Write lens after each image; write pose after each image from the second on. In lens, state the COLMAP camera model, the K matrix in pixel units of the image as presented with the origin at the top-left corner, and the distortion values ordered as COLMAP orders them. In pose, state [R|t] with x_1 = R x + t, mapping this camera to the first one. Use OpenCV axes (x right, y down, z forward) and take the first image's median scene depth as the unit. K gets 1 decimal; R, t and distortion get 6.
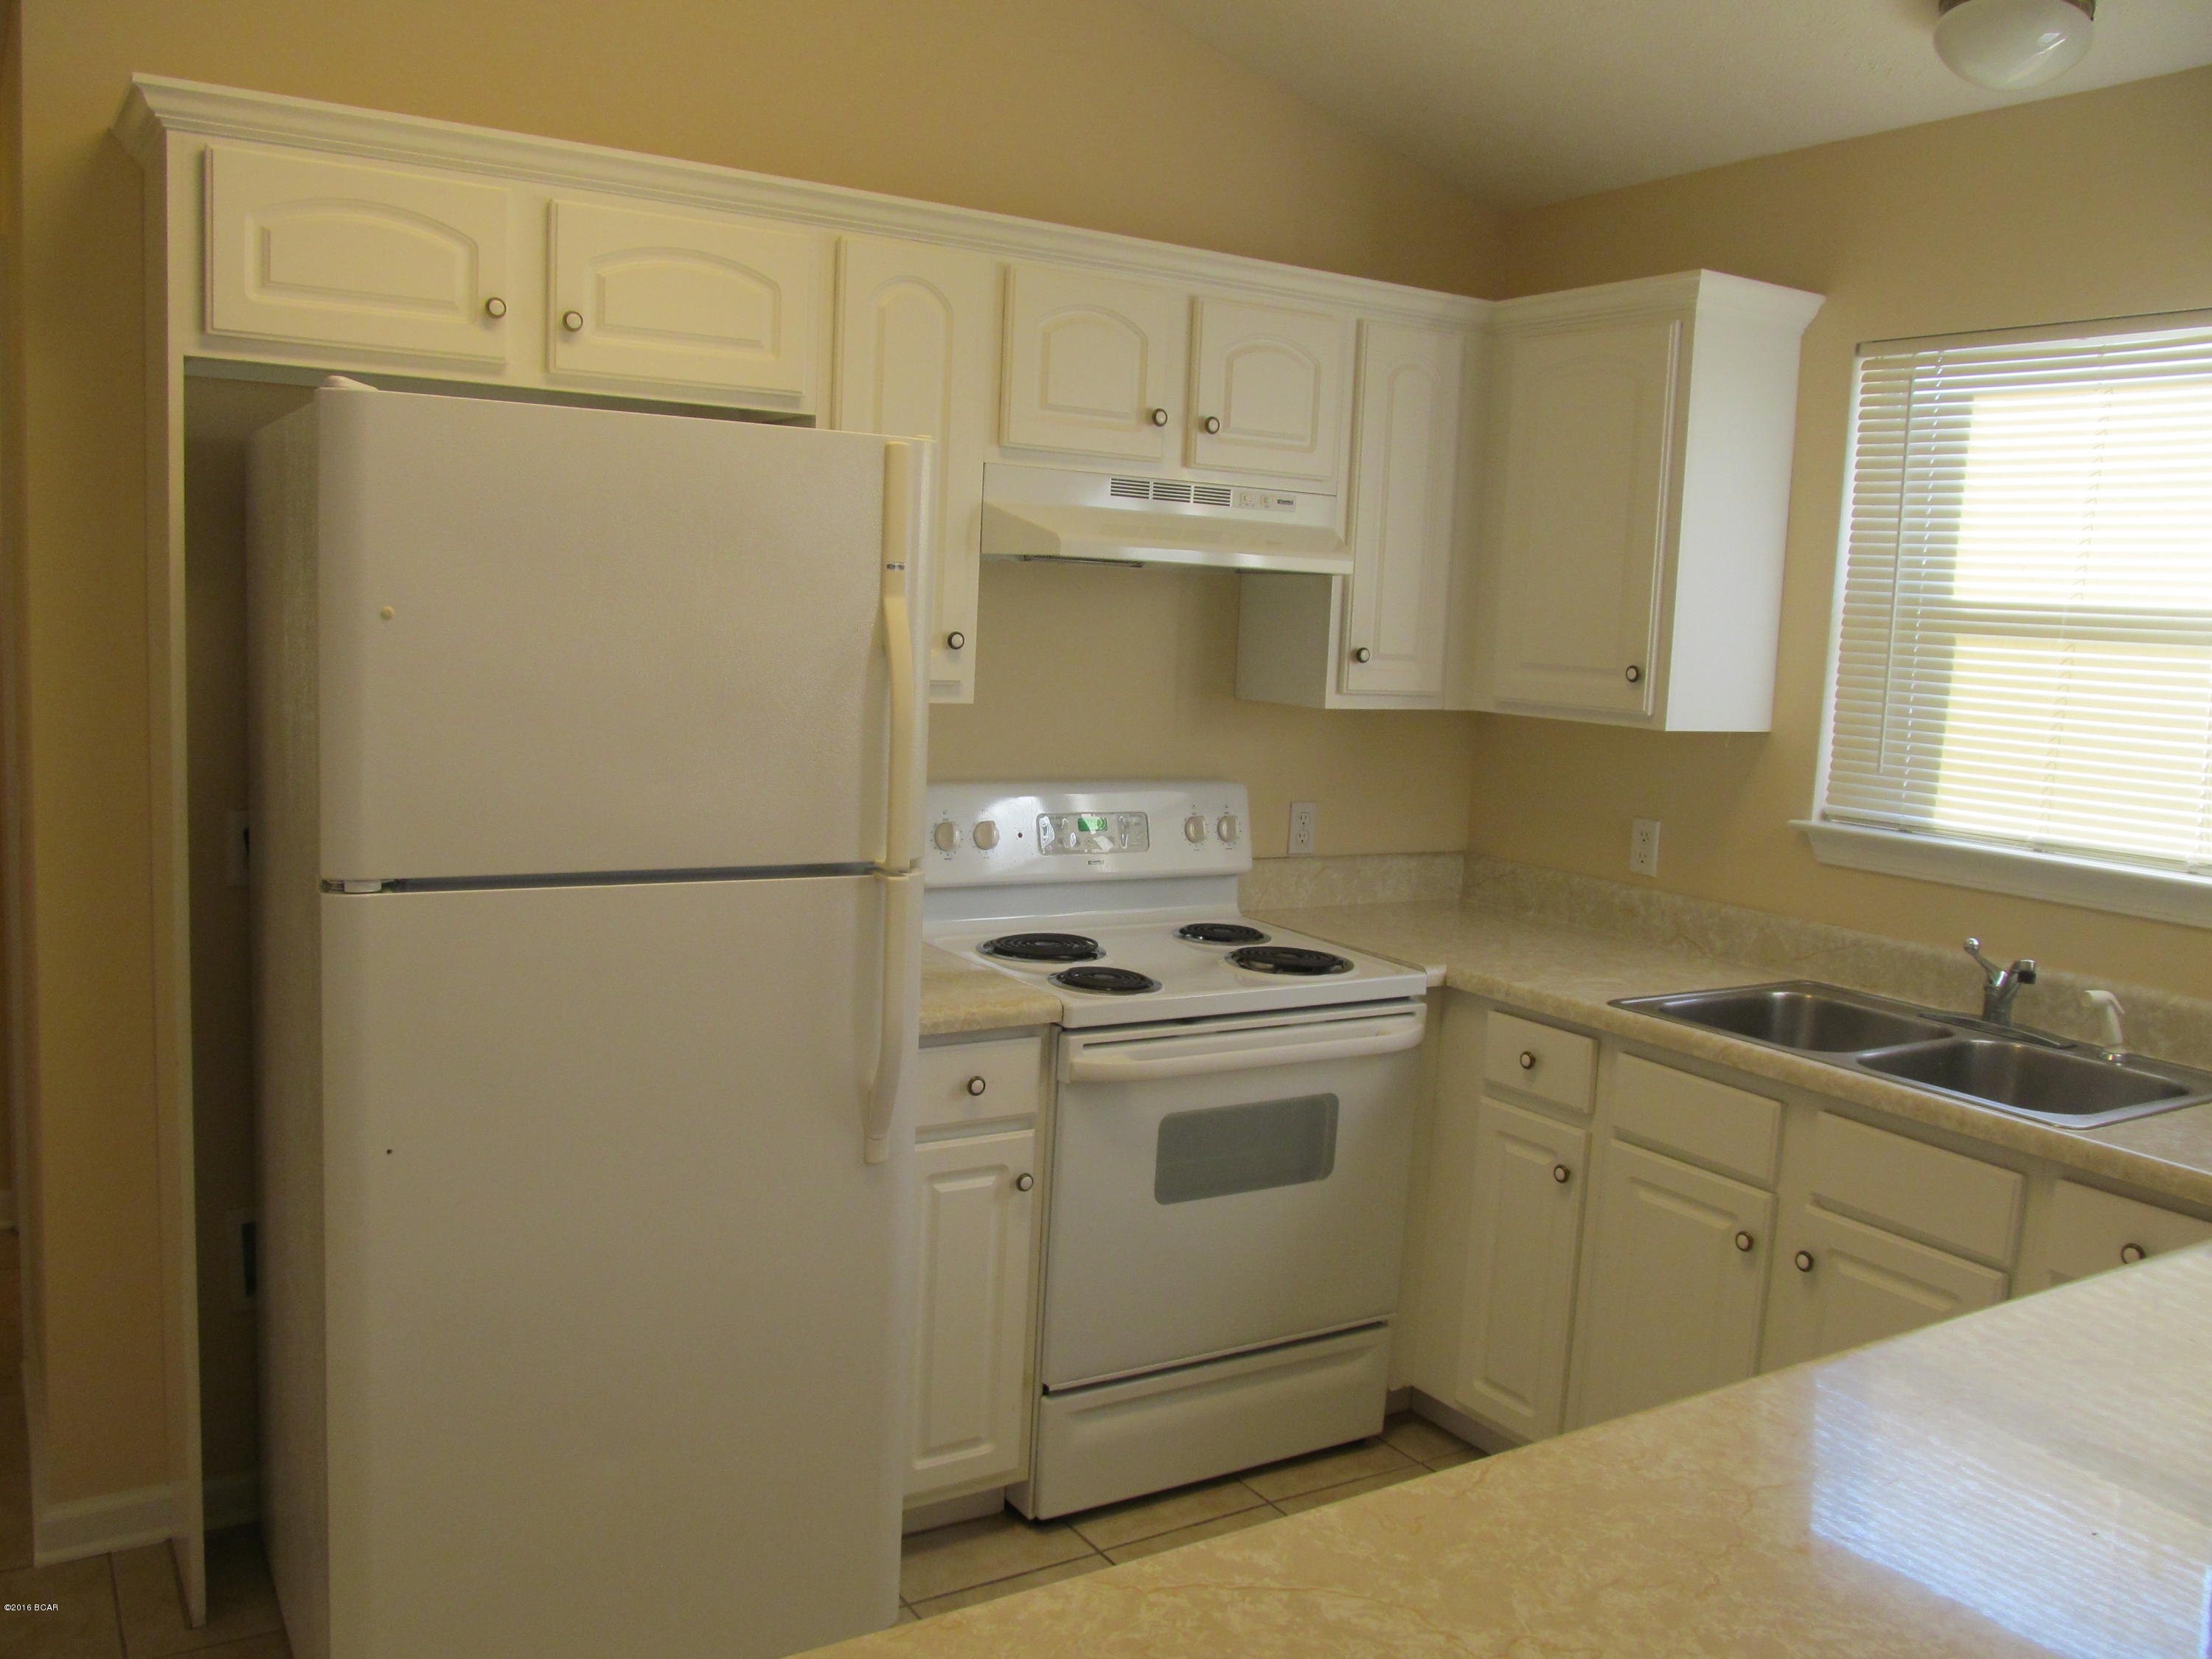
lens RADIAL K [[1826.2, 0, 1119.2], [0, 1826.2, 833.4], [0, 0, 1]] dist [-0.059346, 0.025979]
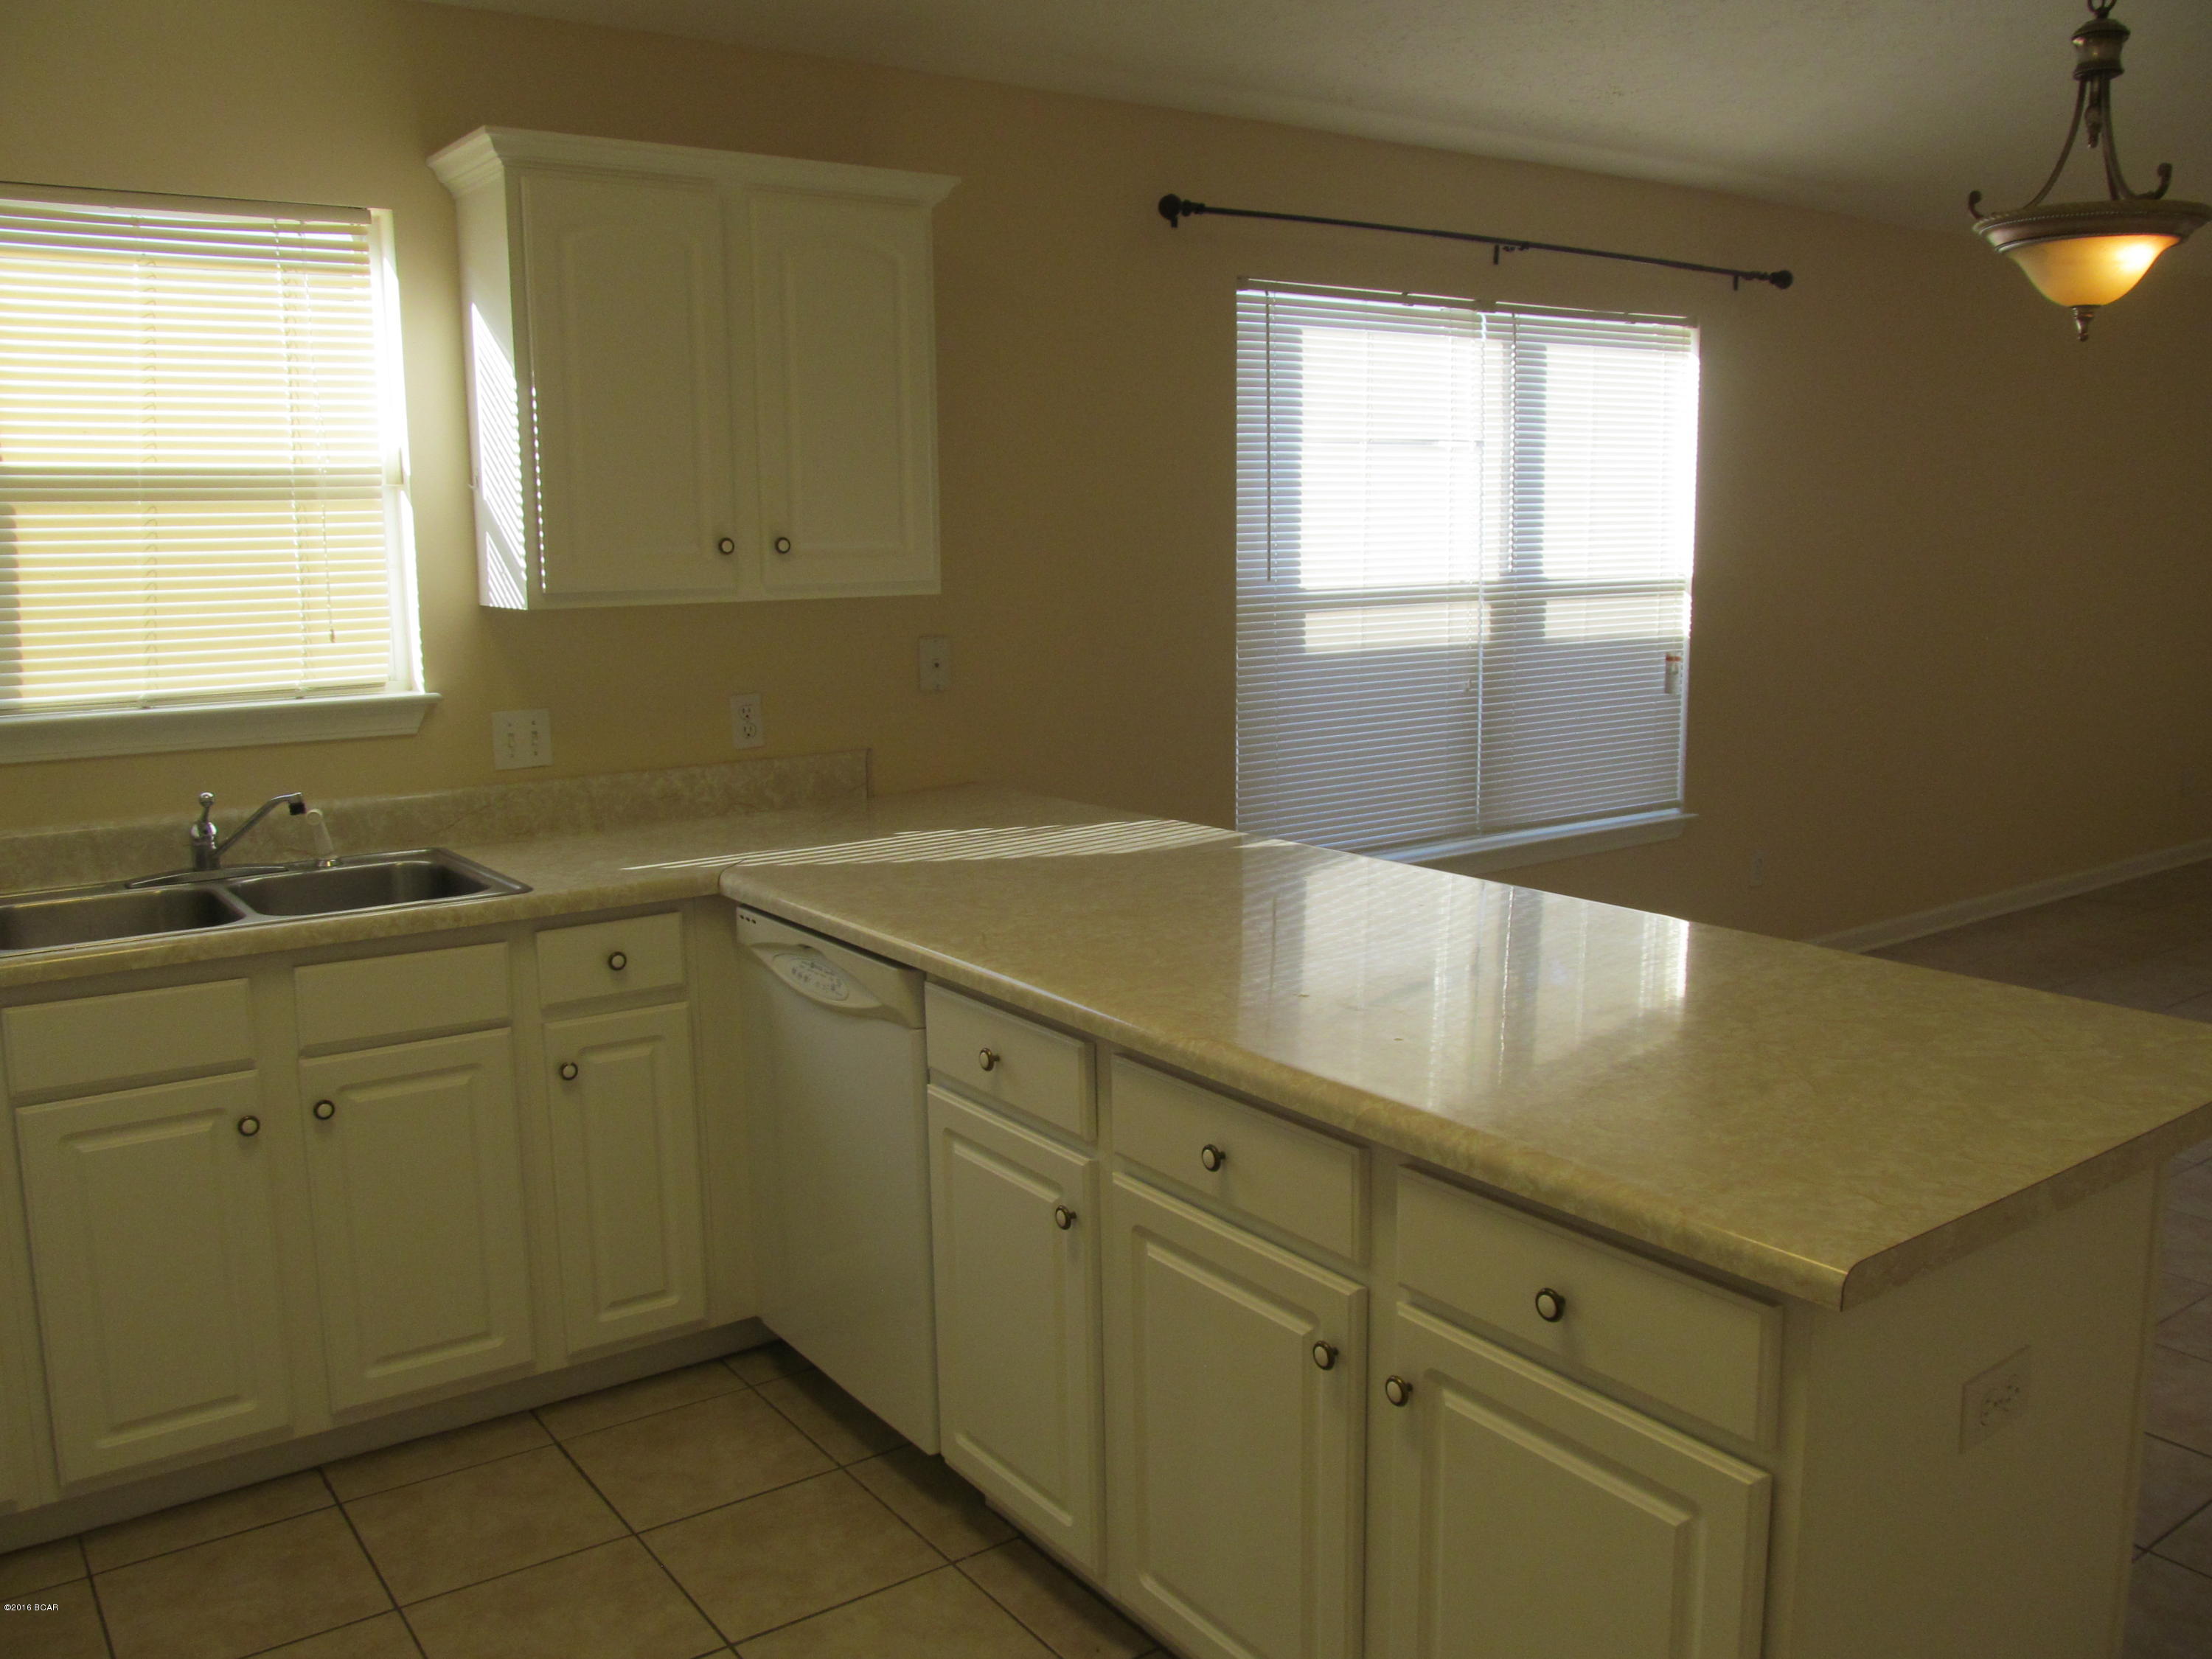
lens RADIAL K [[1826.2, 0, 1109.4], [0, 1826.2, 809.7], [0, 0, 1]] dist [-0.059346, 0.025979]
pose [[-0.047471, -0.198629, 0.978924, -0.543815], [0.134953, 0.969768, 0.203315, -0.069645], [-0.989714, 0.141760, -0.019230, 0.484783]]
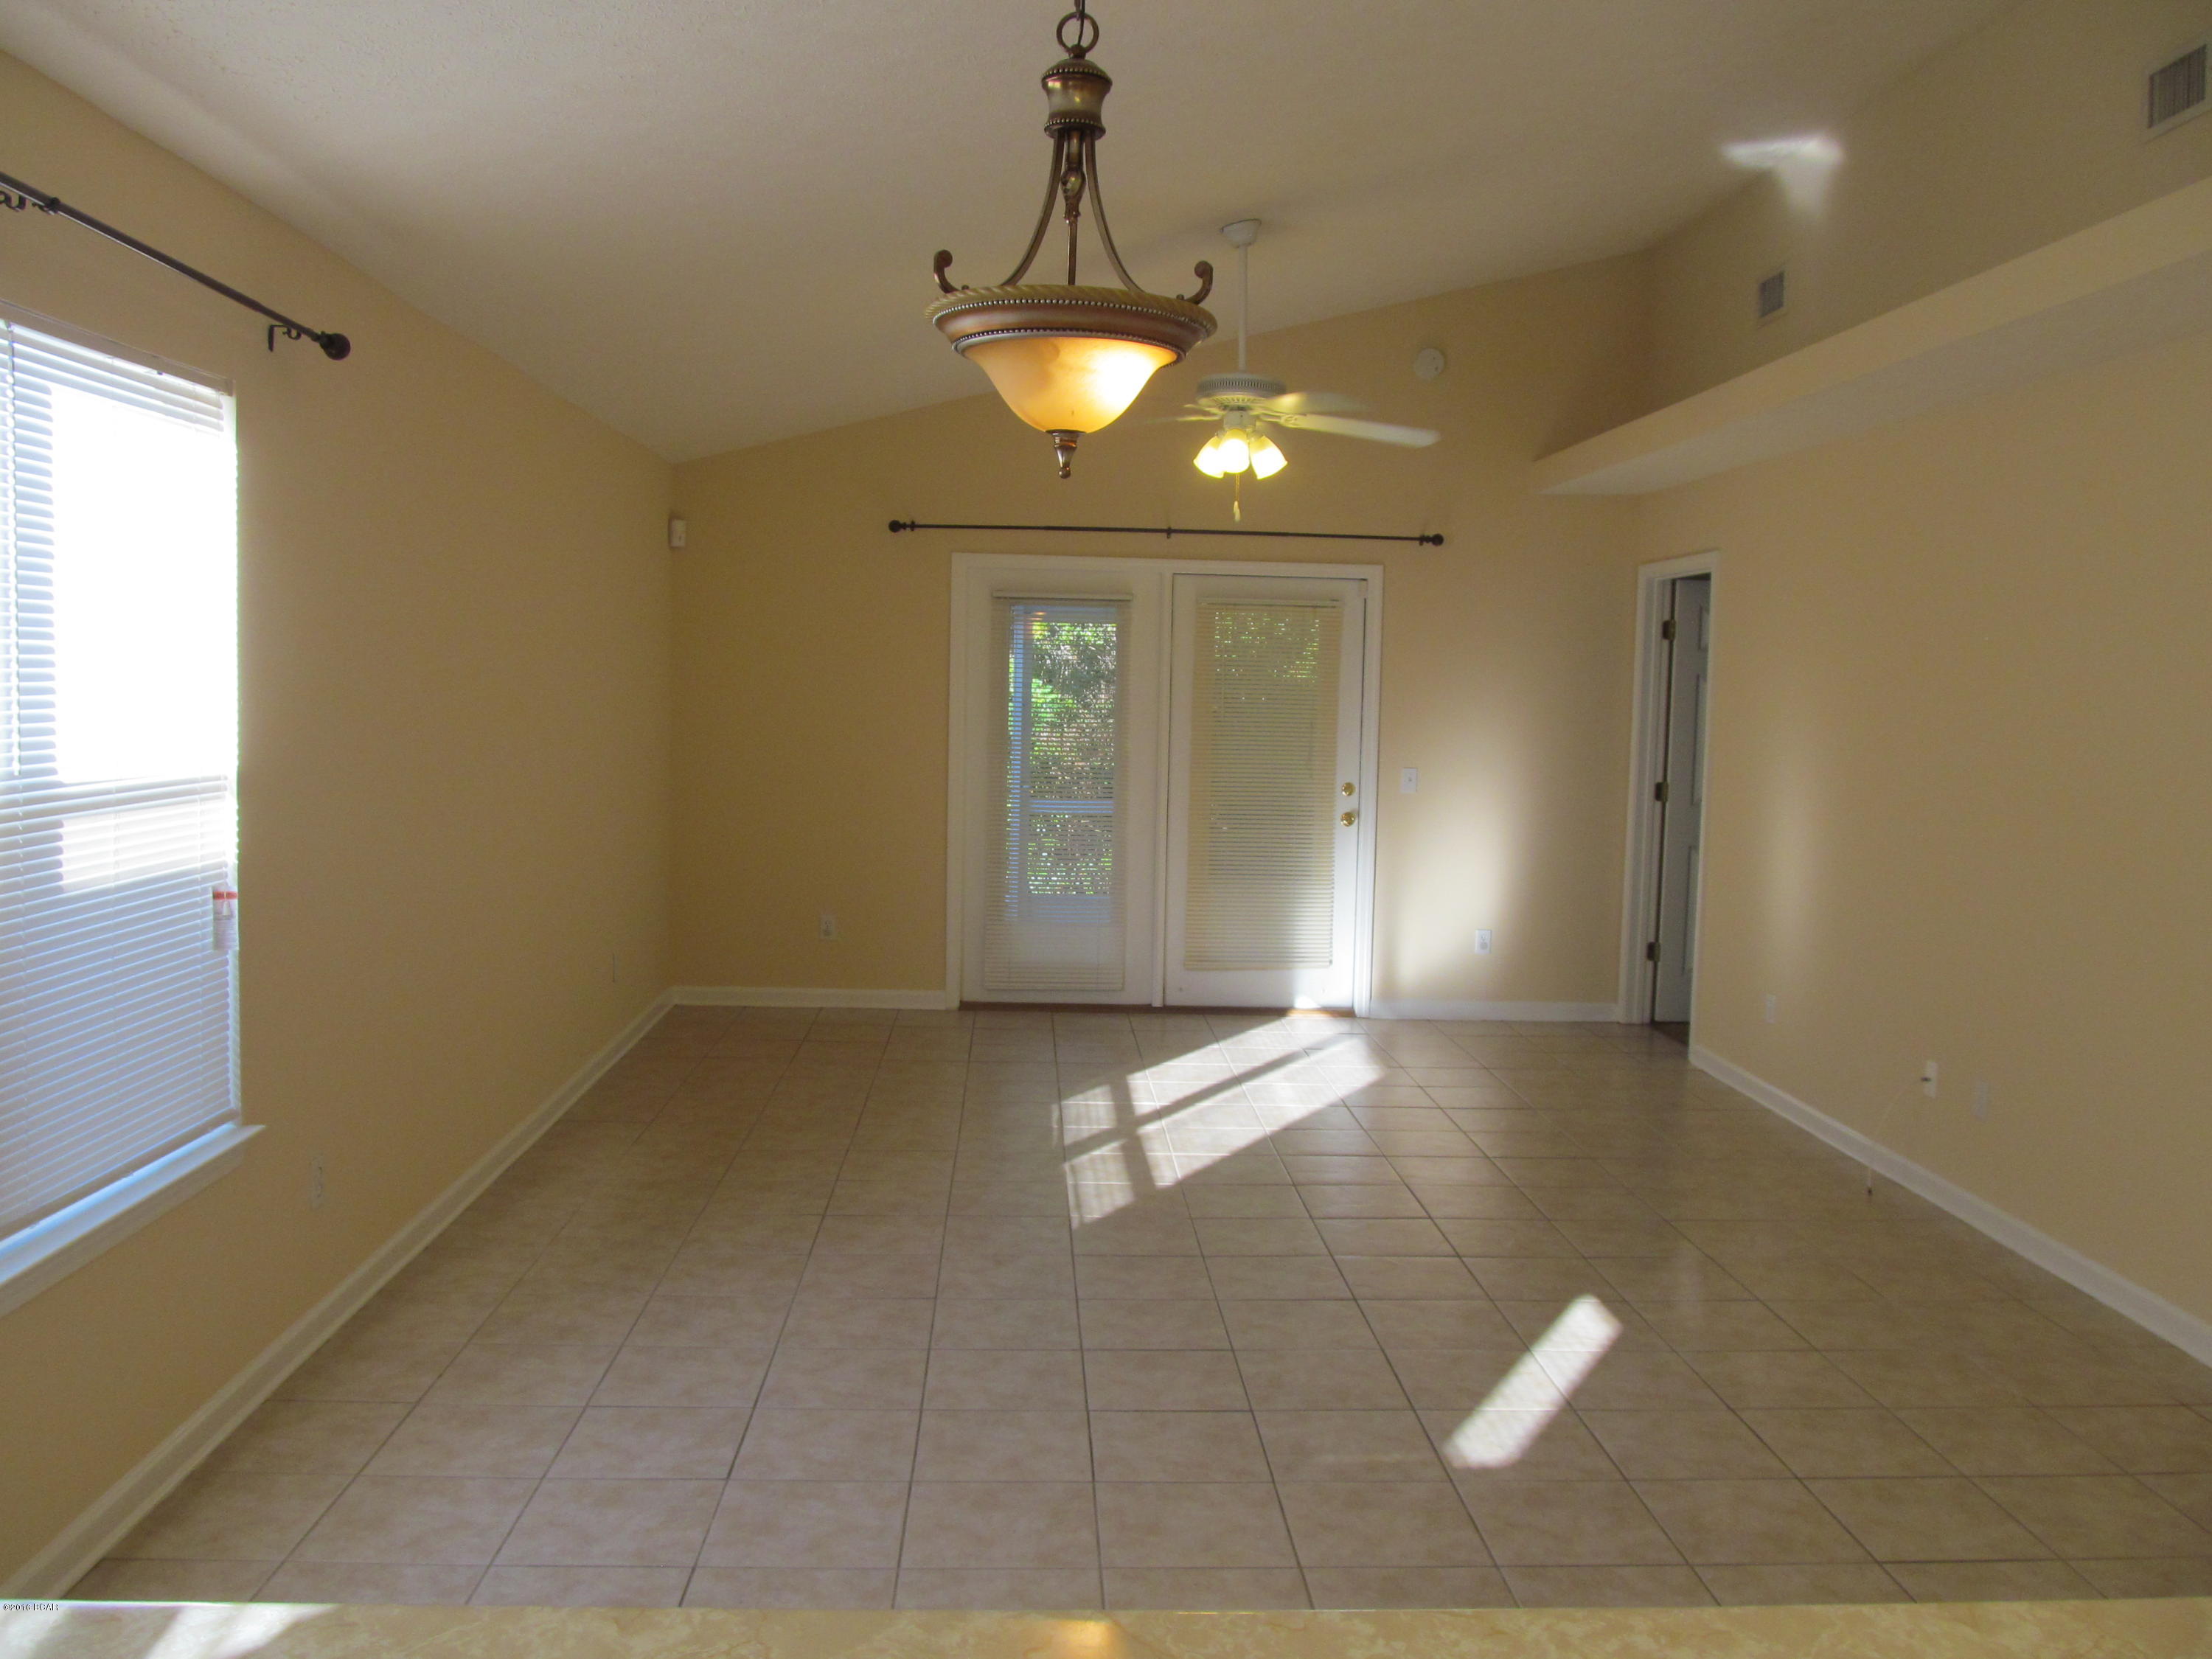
lens RADIAL K [[1826.2, 0, 1105.4], [0, 1826.2, 819.3], [0, 0, 1]] dist [-0.059346, 0.025979]
pose [[-0.862809, -0.105489, 0.494401, 0.165209], [-0.002720, 0.978941, 0.204126, -0.060998], [-0.505522, 0.174777, -0.844926, 0.562810]]
